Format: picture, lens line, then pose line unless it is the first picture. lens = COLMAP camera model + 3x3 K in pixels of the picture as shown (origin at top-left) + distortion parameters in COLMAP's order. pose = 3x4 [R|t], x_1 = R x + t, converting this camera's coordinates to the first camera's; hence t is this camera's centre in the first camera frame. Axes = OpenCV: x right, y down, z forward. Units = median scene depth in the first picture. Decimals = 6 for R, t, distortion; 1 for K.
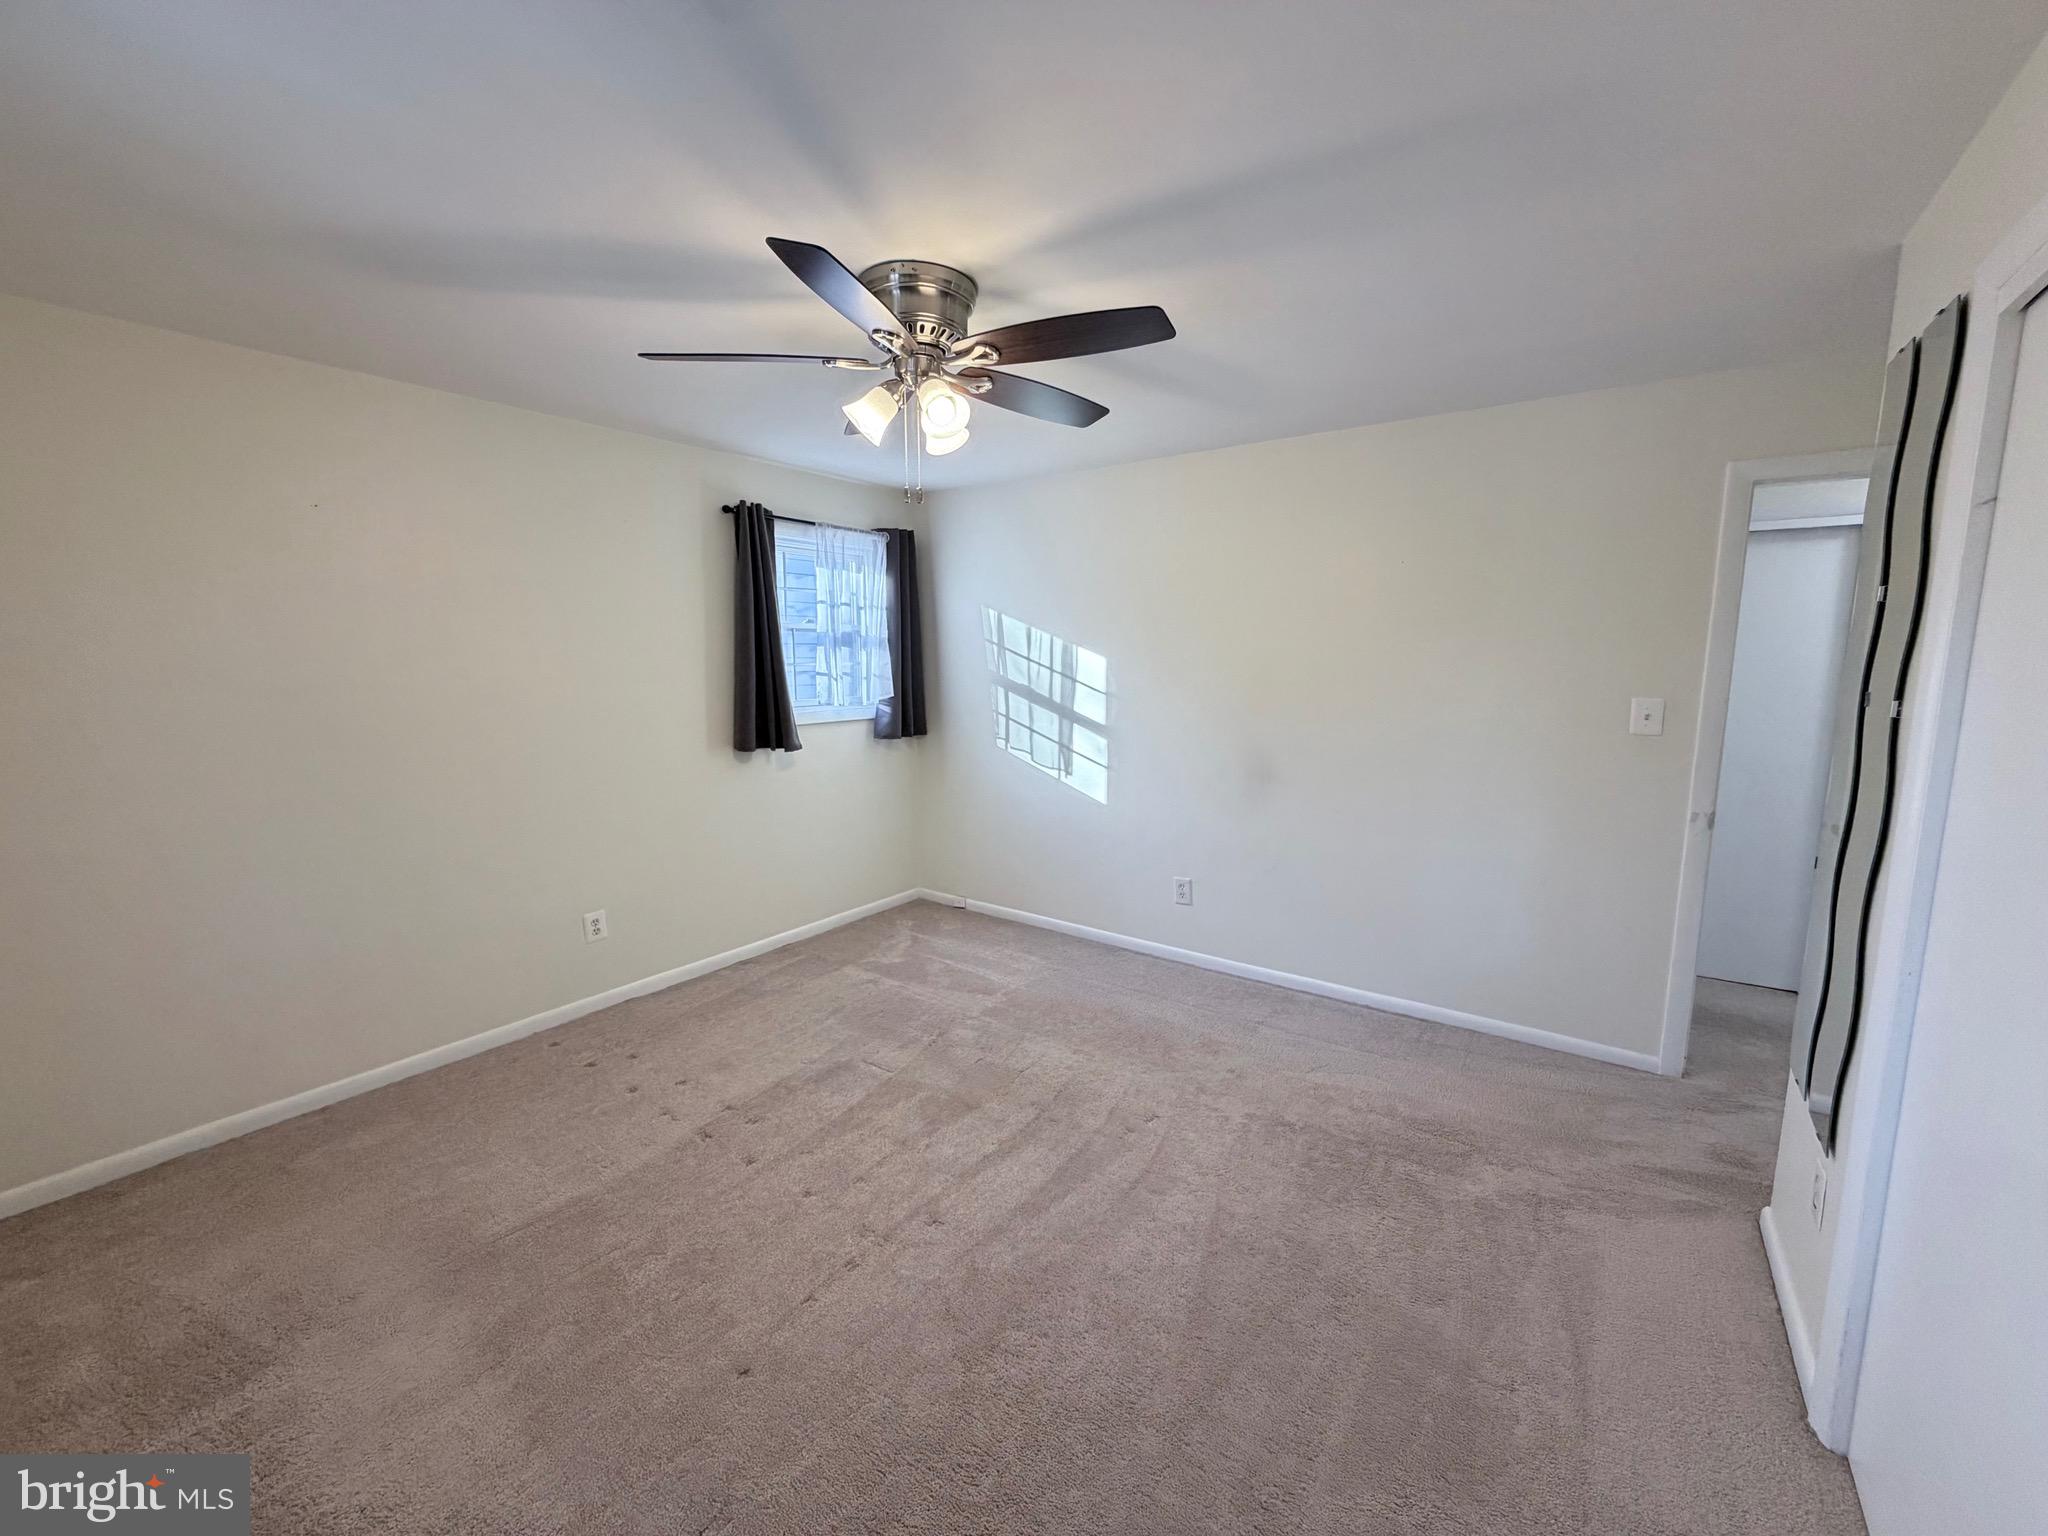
lens RADIAL K [[816.6, 0, 1018.1], [0, 816.6, 768.7], [0, 0, 1]] dist [-0.000155, 0.000147]
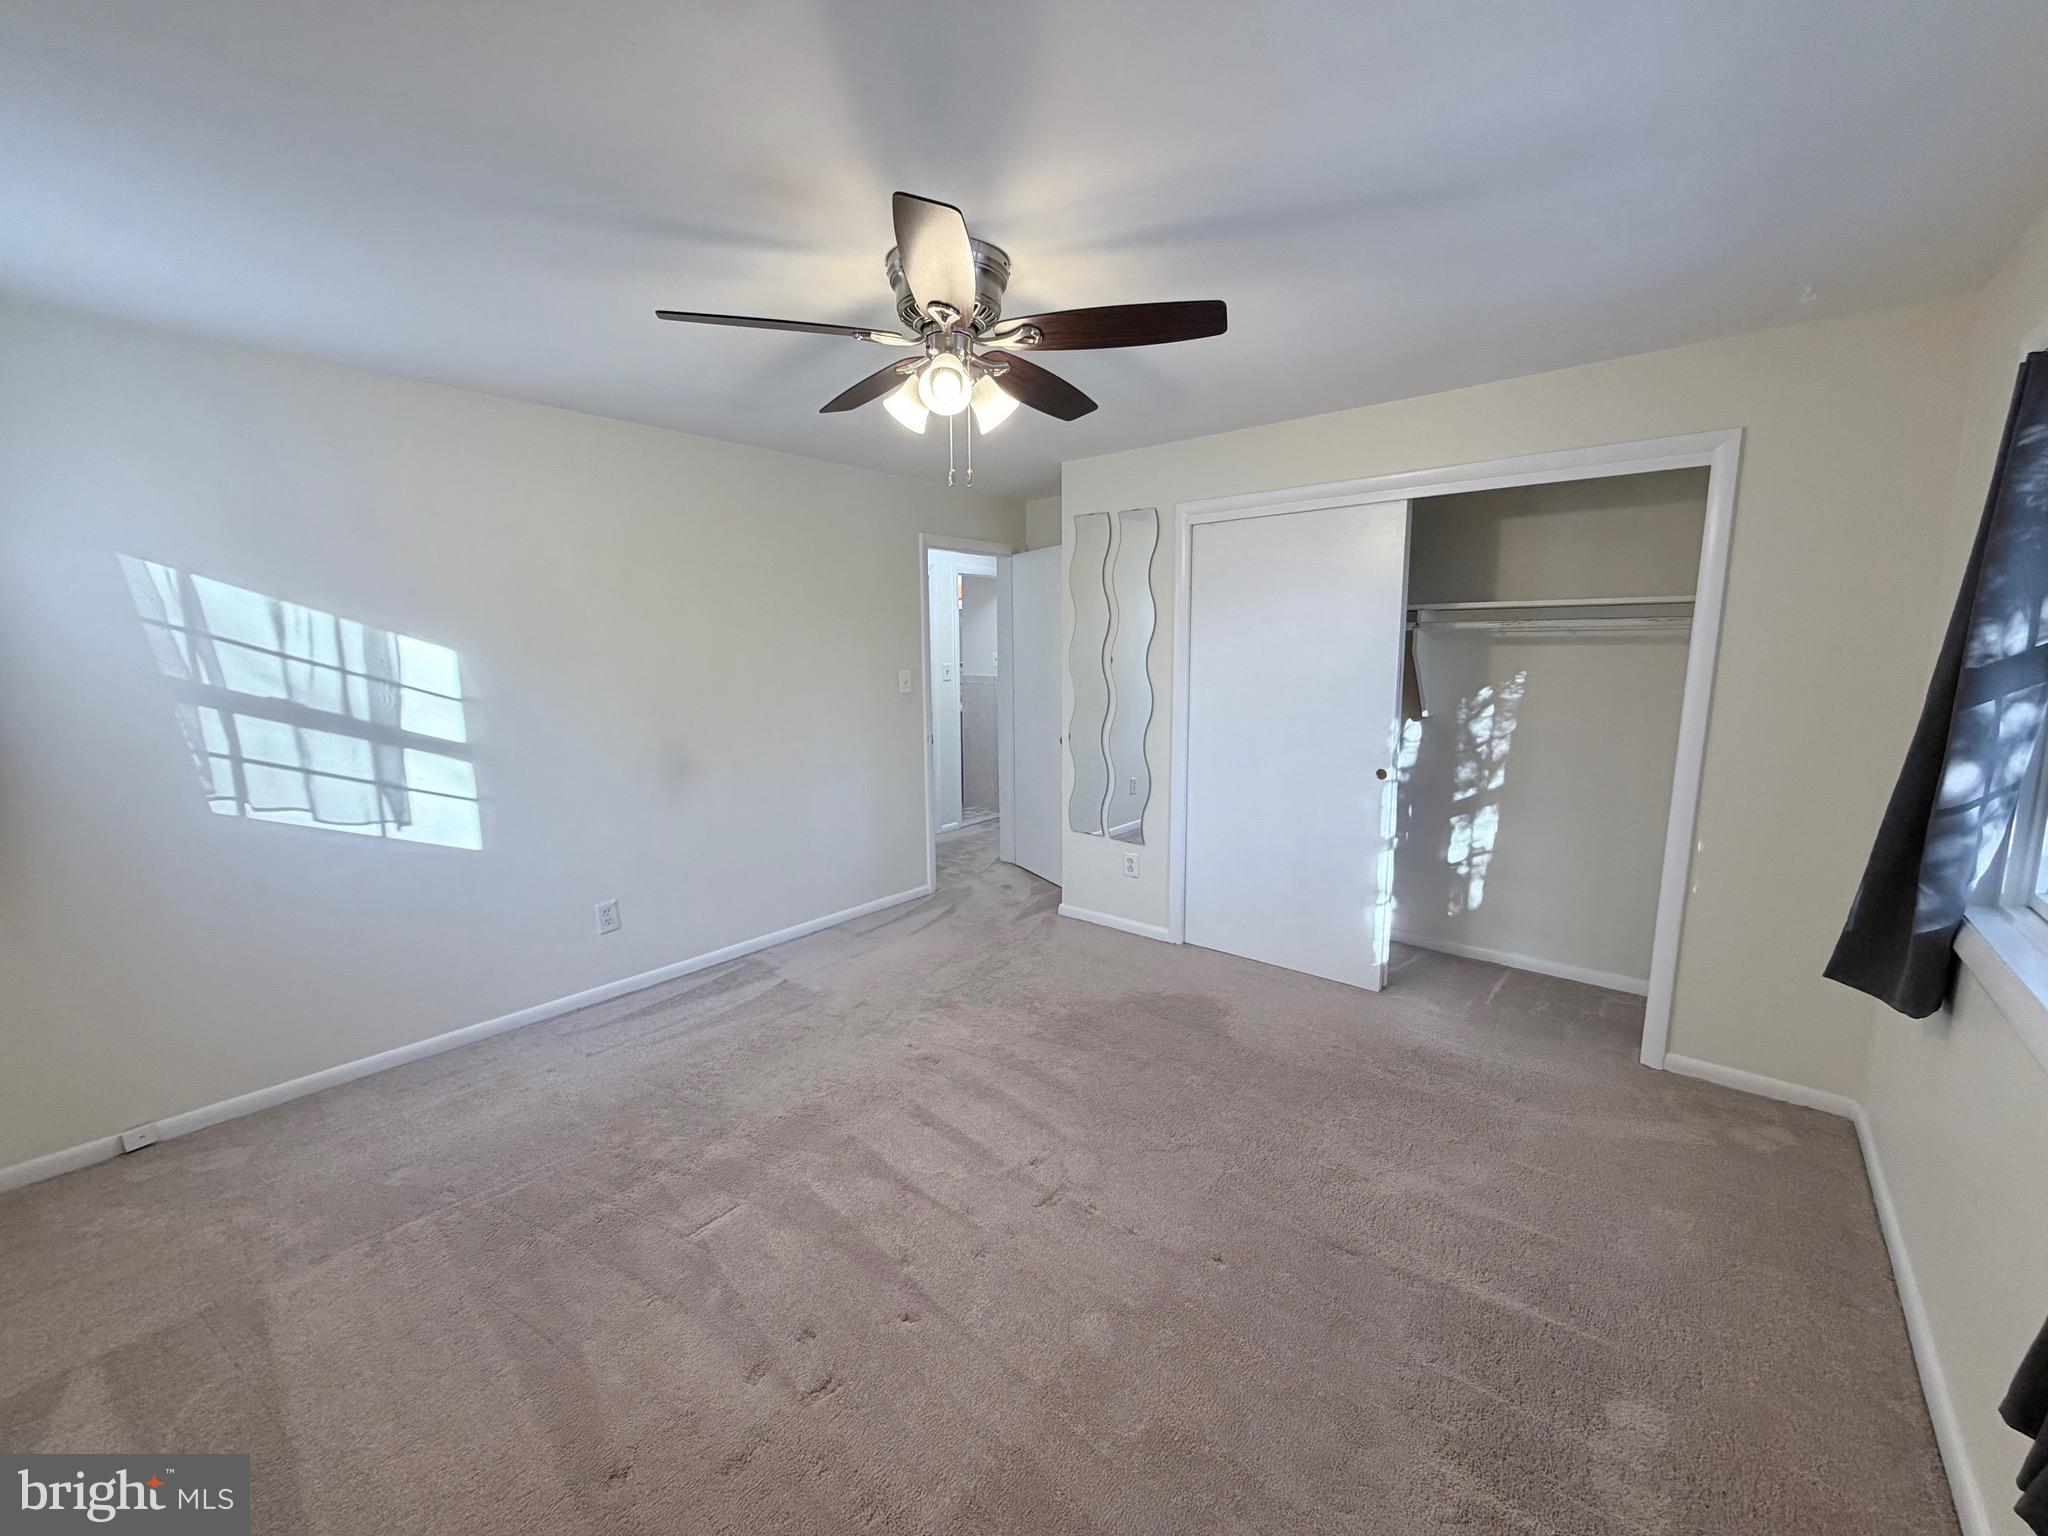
lens RADIAL K [[816.6, 0, 1018.1], [0, 816.6, 768.7], [0, 0, 1]] dist [-0.000155, 0.000147]
pose [[0.080977, -0.154462, 0.984675, -0.556353], [0.146804, 0.978993, 0.141498, -0.059665], [-0.985846, 0.133096, 0.101952, 0.427768]]
